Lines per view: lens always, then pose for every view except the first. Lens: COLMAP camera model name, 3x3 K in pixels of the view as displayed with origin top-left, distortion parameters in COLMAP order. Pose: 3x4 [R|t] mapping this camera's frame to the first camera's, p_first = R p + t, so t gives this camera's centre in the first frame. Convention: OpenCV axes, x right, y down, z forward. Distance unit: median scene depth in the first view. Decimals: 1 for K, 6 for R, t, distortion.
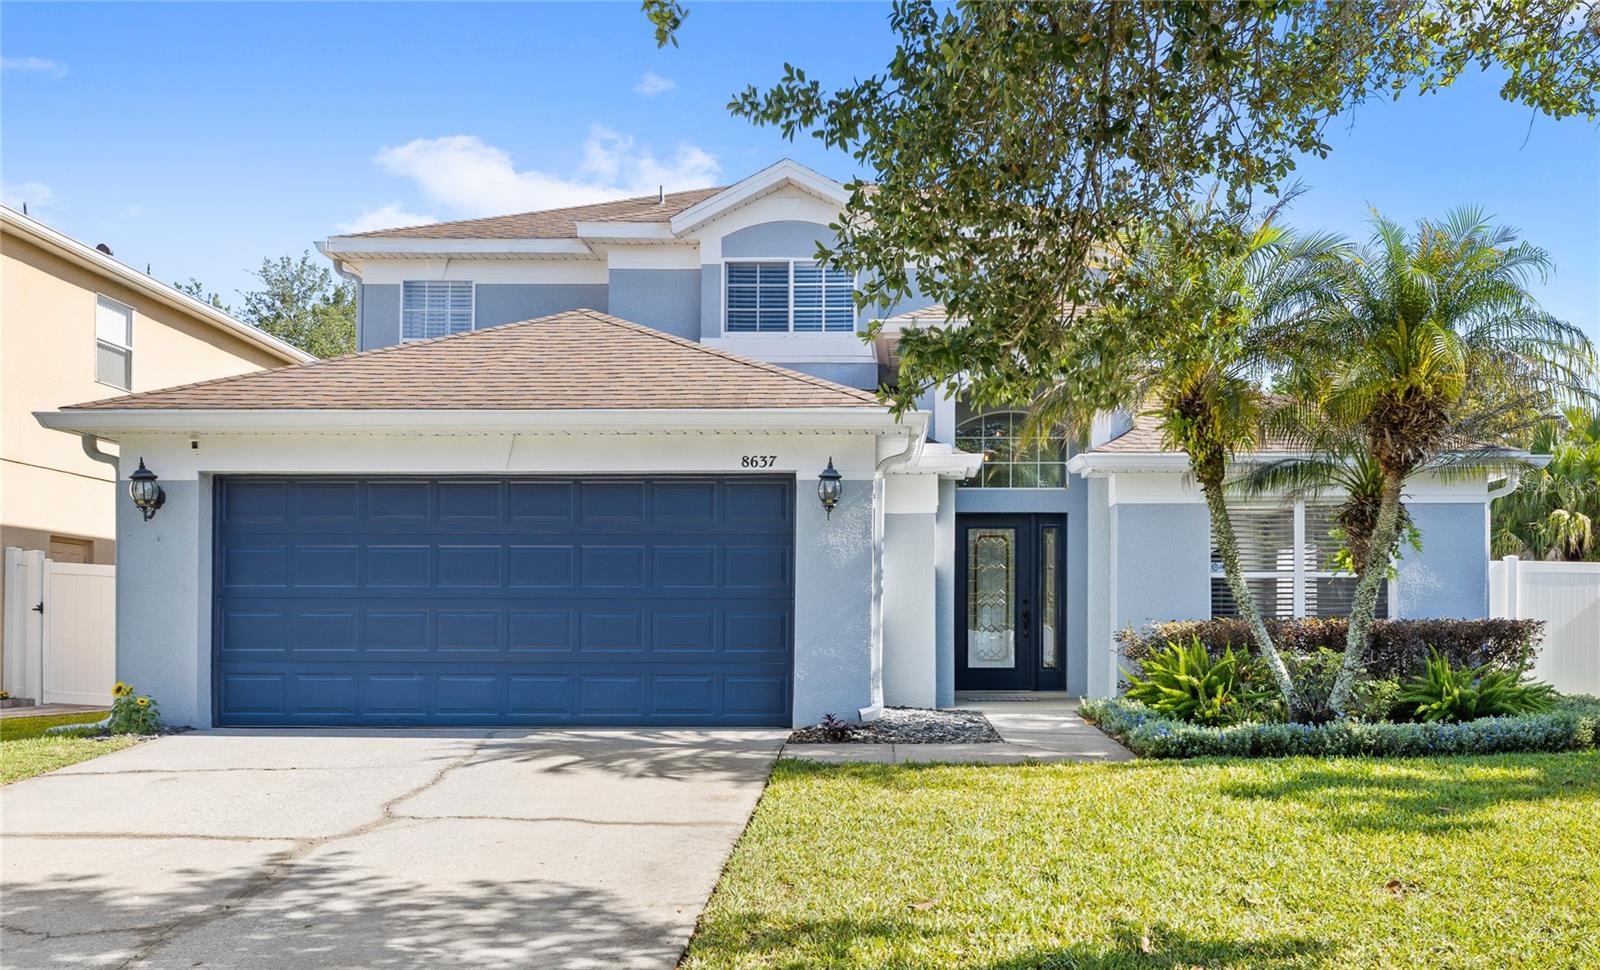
lens RADIAL K [[1885.5, 0, 800.0], [0, 1885.5, 485.0], [0, 0, 1]] dist [-0.022584, -0.007340]
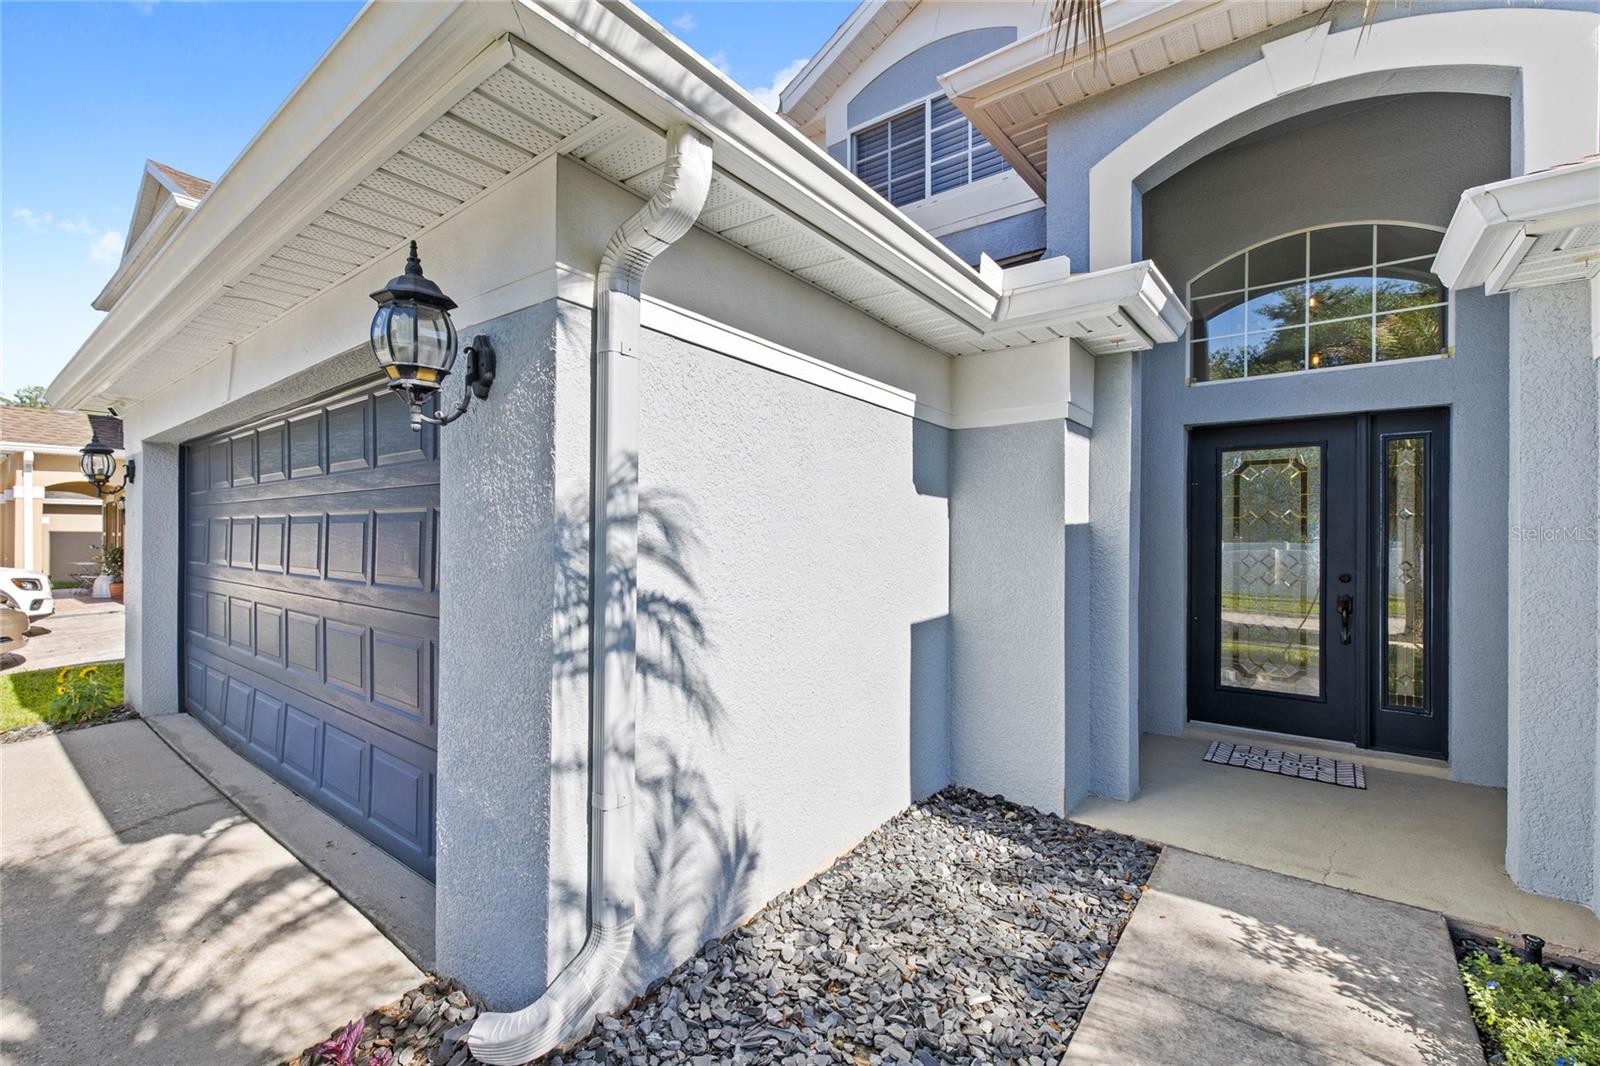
lens RADIAL K [[683.0, 0, 790.9], [0, 683.0, 538.8], [0, 0, 1]] dist [0.001406, -0.000081]
pose [[0.782791, 0.000506, -0.622285, 0.130613], [0.056912, 0.995751, 0.072401, 0.030122], [0.619677, -0.092090, 0.779436, 0.831975]]
